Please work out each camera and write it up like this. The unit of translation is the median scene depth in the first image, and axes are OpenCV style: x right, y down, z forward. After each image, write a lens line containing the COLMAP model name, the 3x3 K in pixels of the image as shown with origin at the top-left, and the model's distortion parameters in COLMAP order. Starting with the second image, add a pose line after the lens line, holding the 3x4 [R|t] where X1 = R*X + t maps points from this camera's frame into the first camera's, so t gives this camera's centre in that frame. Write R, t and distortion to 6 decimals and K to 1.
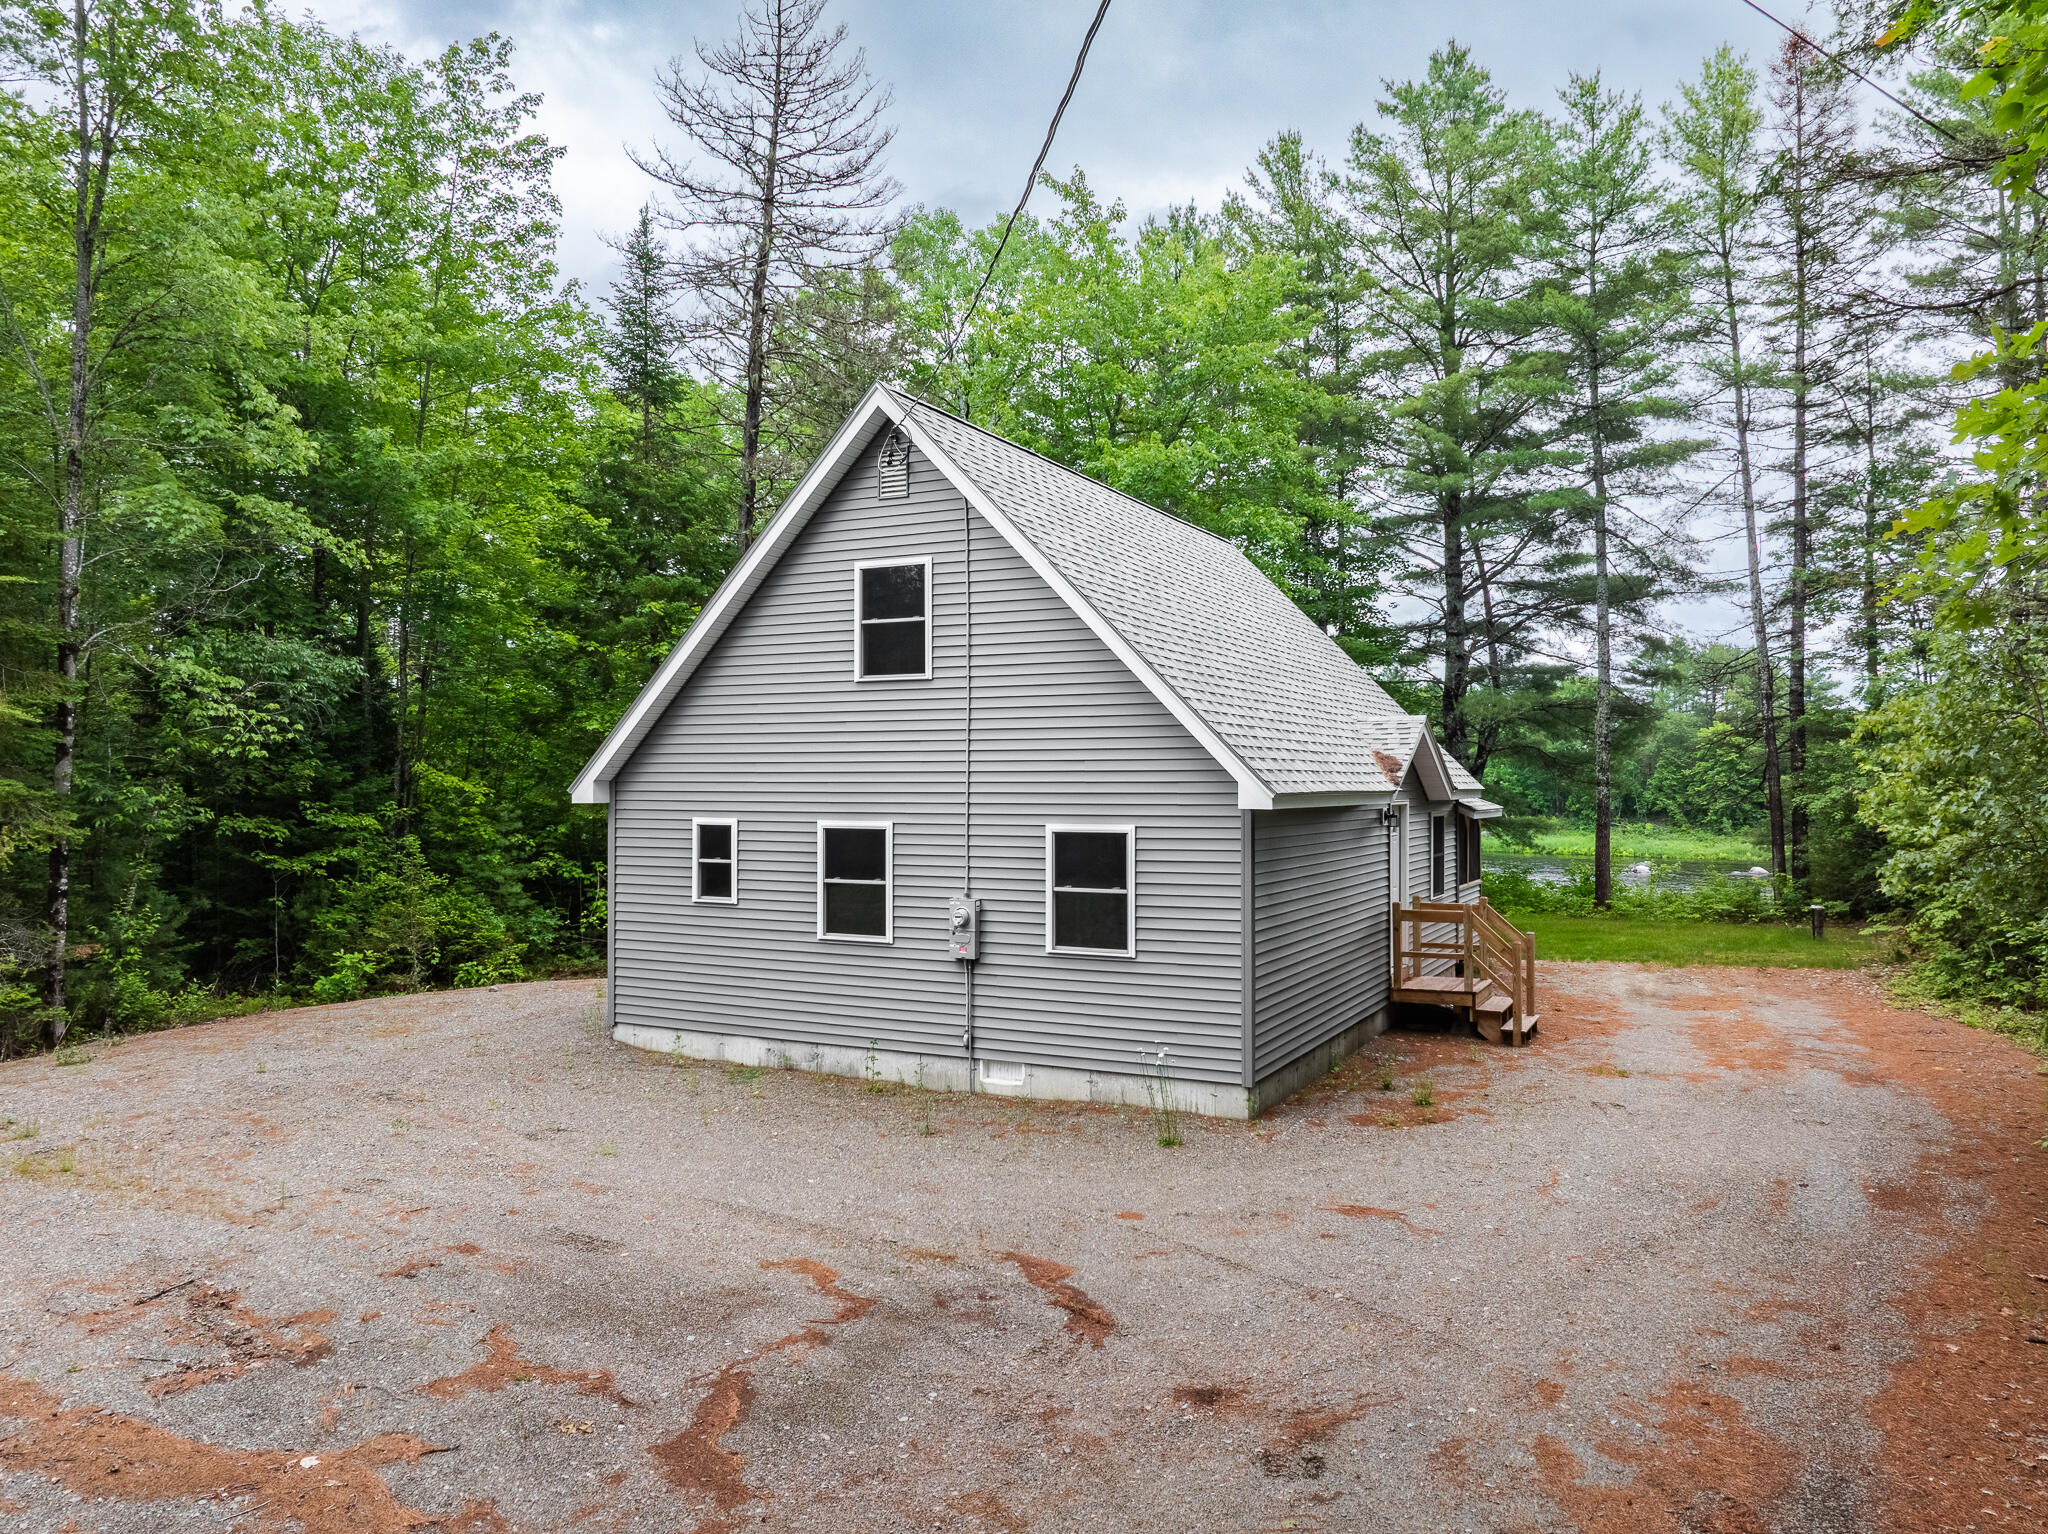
lens RADIAL K [[1444.1, 0, 1024.0], [0, 1444.1, 767.0], [0, 0, 1]] dist [-0.064520, 0.047329]
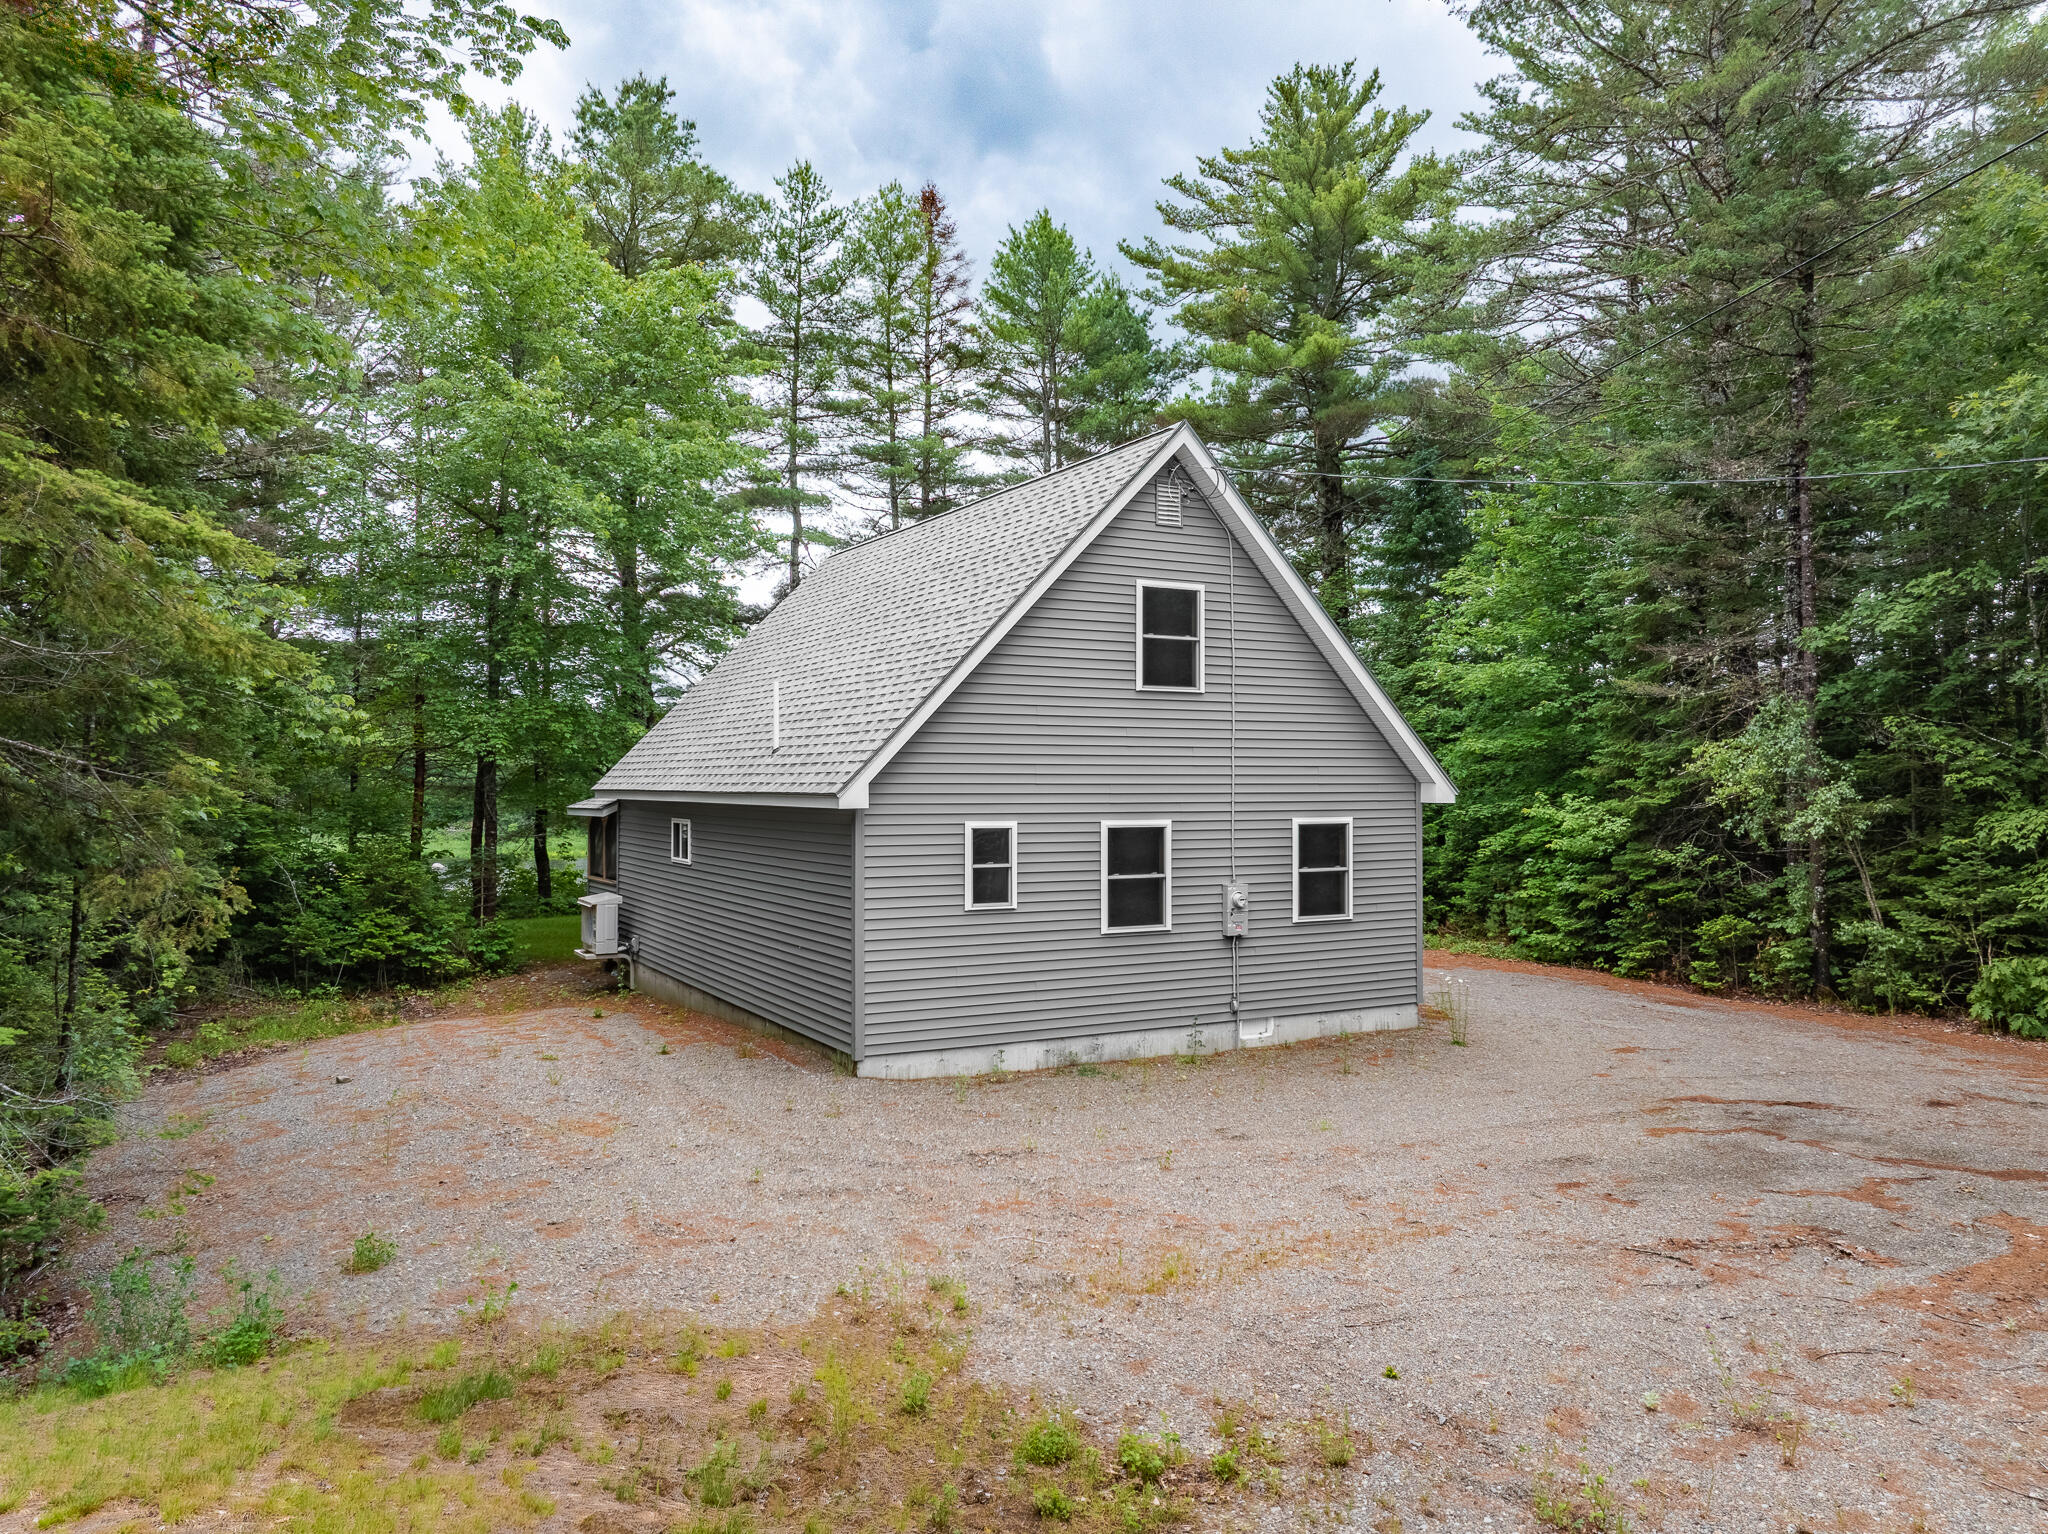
lens RADIAL K [[1444.1, 0, 1024.0], [0, 1444.1, 767.0], [0, 0, 1]] dist [-0.064520, 0.047329]
pose [[0.559176, 0.008883, 0.829001, -1.056081], [-0.011668, 0.999928, -0.002844, 0.001906], [-0.828967, -0.008082, 0.559239, 0.469256]]
